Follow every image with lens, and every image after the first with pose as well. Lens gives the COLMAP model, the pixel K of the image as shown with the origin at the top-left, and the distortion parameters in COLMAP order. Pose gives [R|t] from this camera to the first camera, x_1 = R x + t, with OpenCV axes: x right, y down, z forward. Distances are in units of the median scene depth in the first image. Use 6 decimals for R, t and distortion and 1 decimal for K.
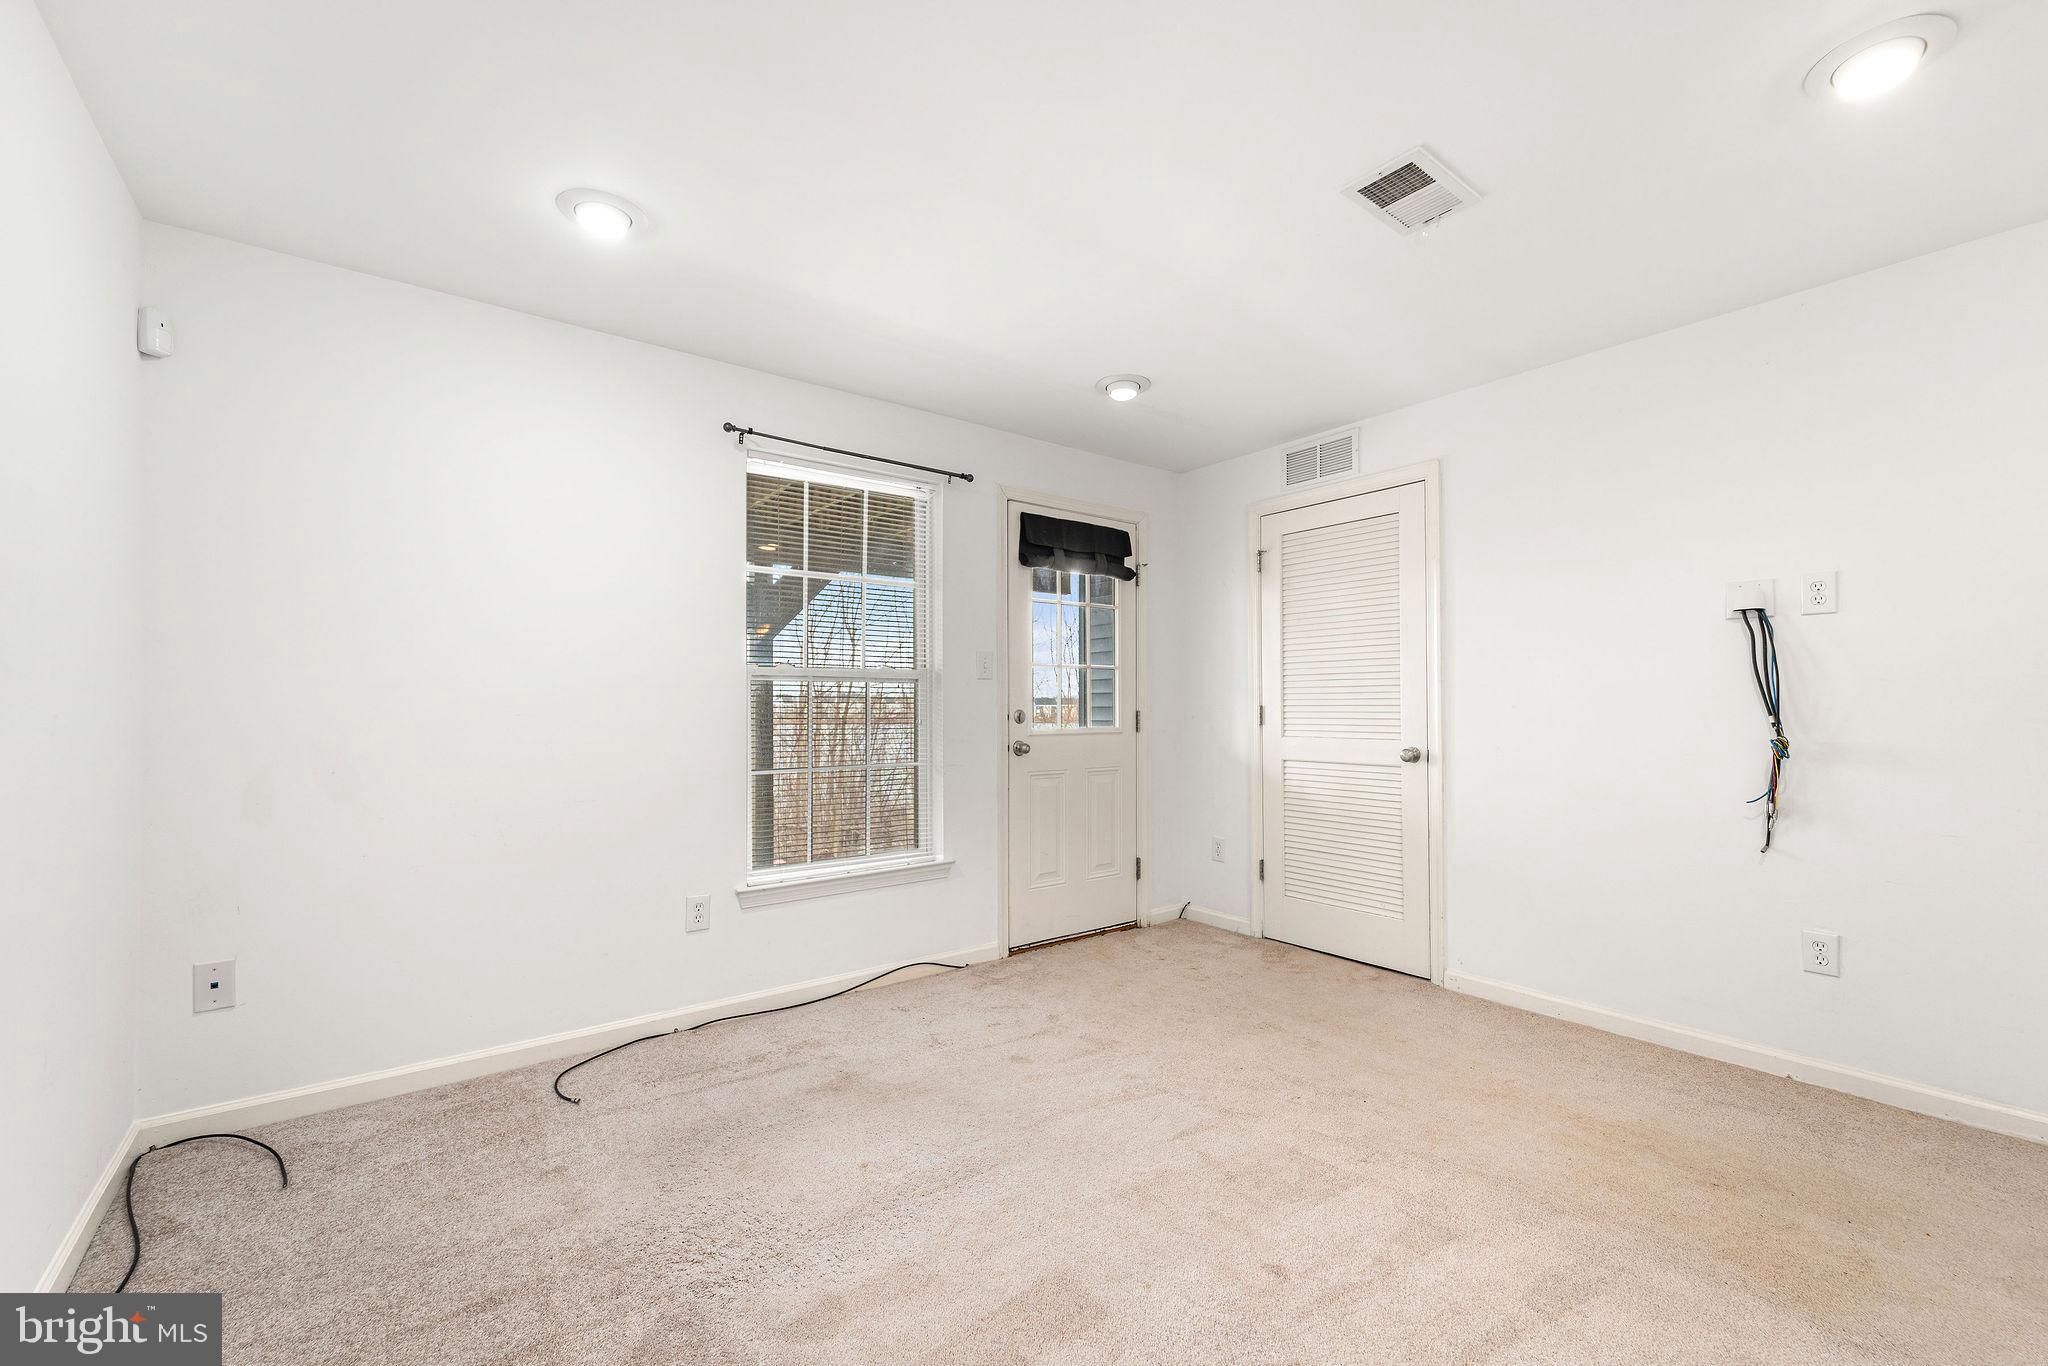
lens RADIAL K [[842.4, 0, 1033.4], [0, 842.4, 690.5], [0, 0, 1]] dist [0.001831, -0.000622]
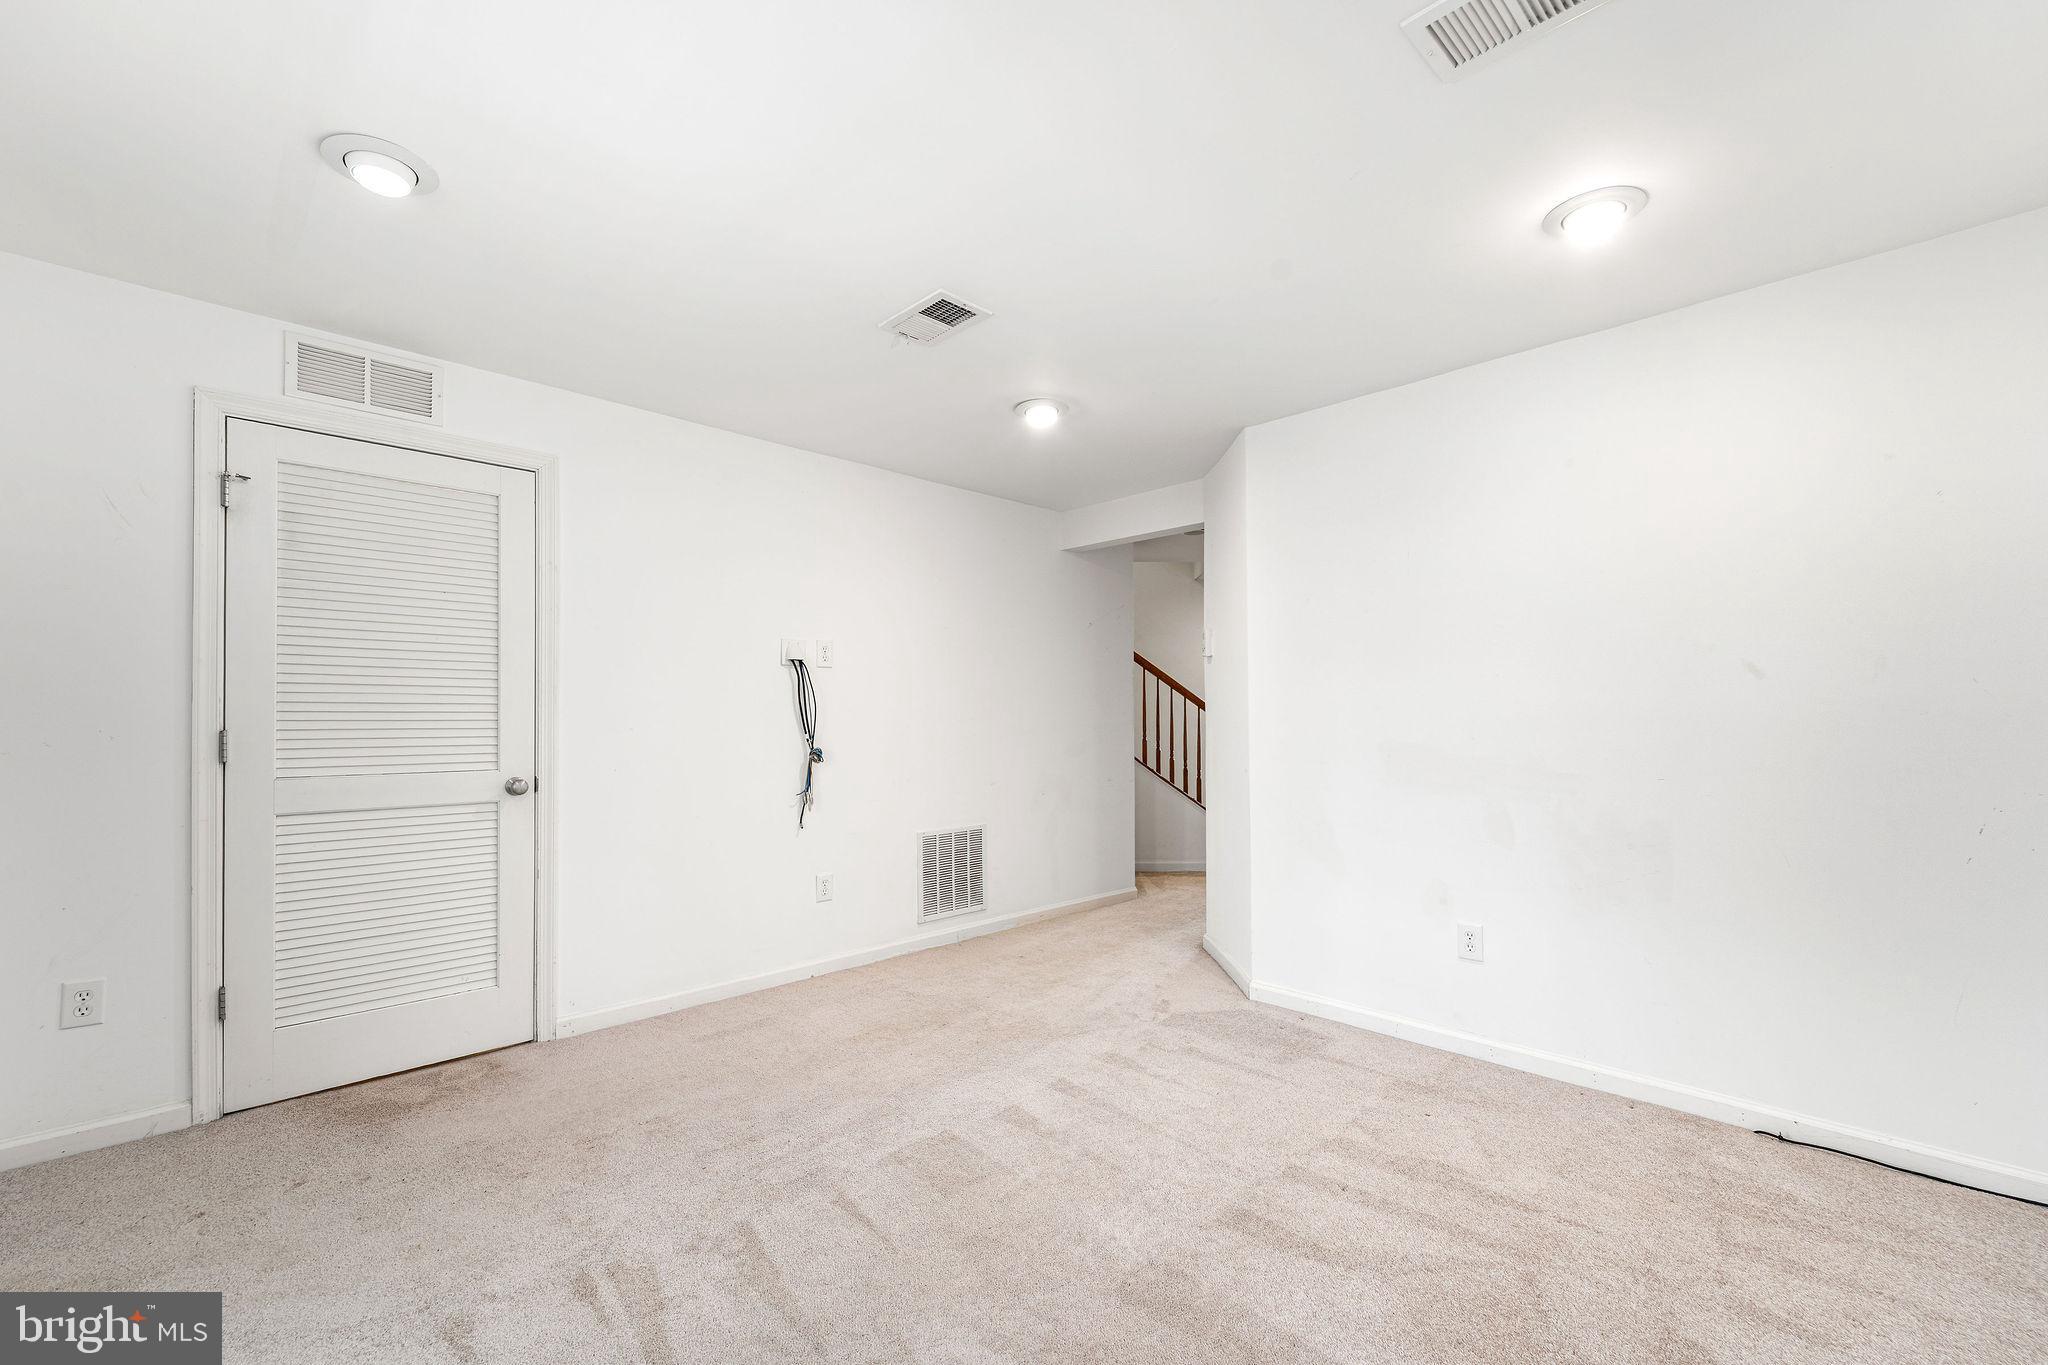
lens RADIAL K [[842.4, 0, 1030.5], [0, 842.4, 700.8], [0, 0, 1]] dist [0.001831, -0.000622]
pose [[-0.126729, 0.024028, 0.991646, -0.456985], [-0.017207, 0.999503, -0.026417, 0.003575], [-0.991788, -0.020411, -0.126252, 0.577673]]
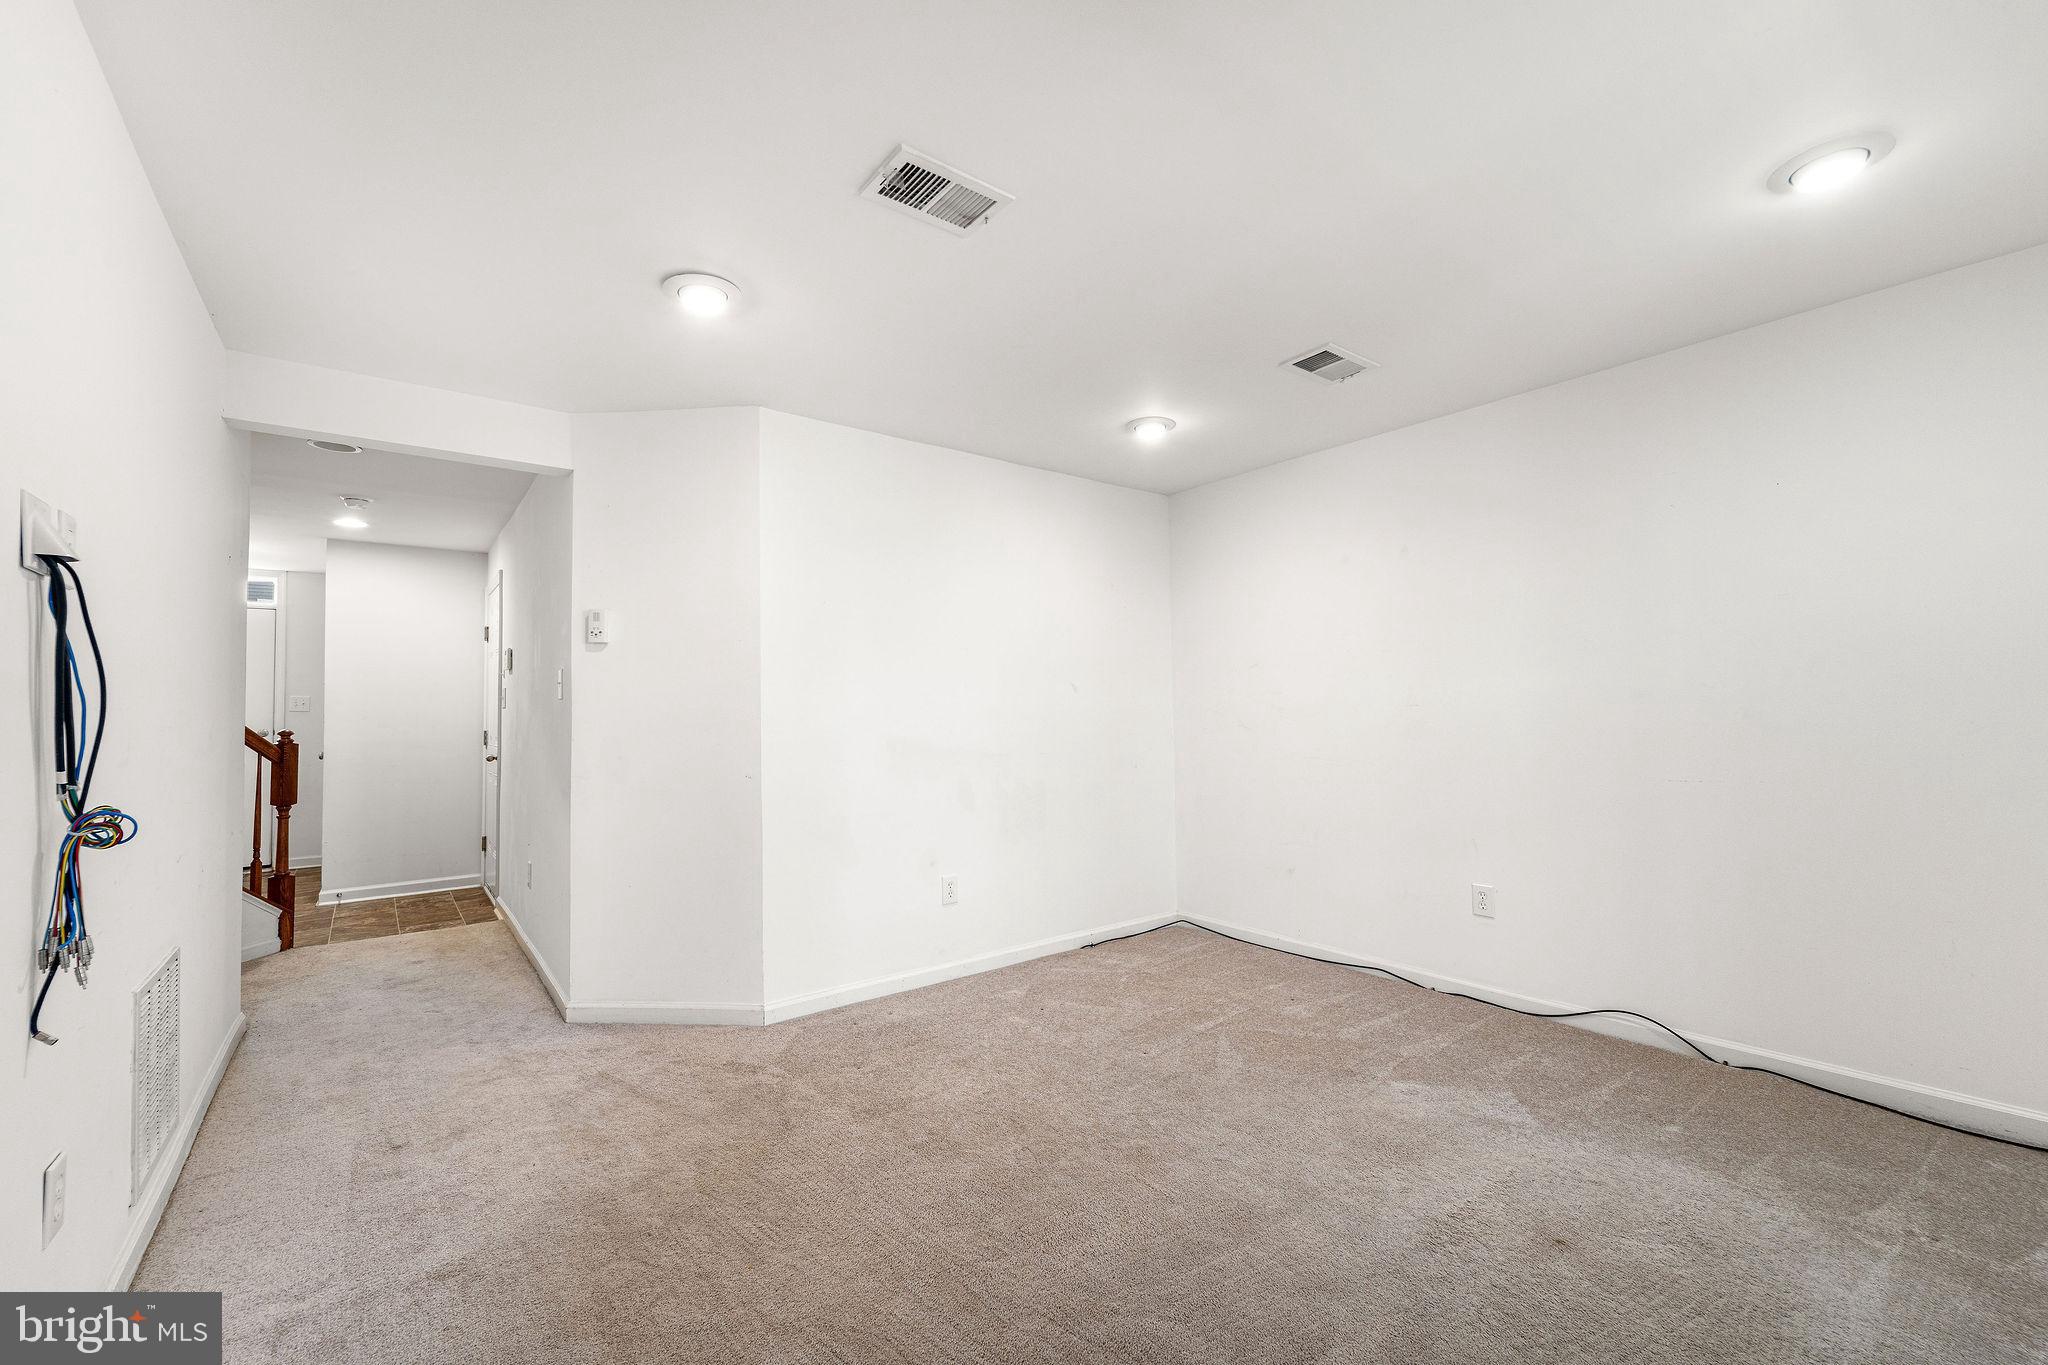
lens RADIAL K [[842.4, 0, 1023.8], [0, 842.4, 683.8], [0, 0, 1]] dist [0.001831, -0.000622]
pose [[-0.999921, 0.009846, -0.007874, 0.210371], [0.010236, 0.998641, -0.051094, 0.007240], [0.007361, -0.051170, -0.998663, 1.100158]]
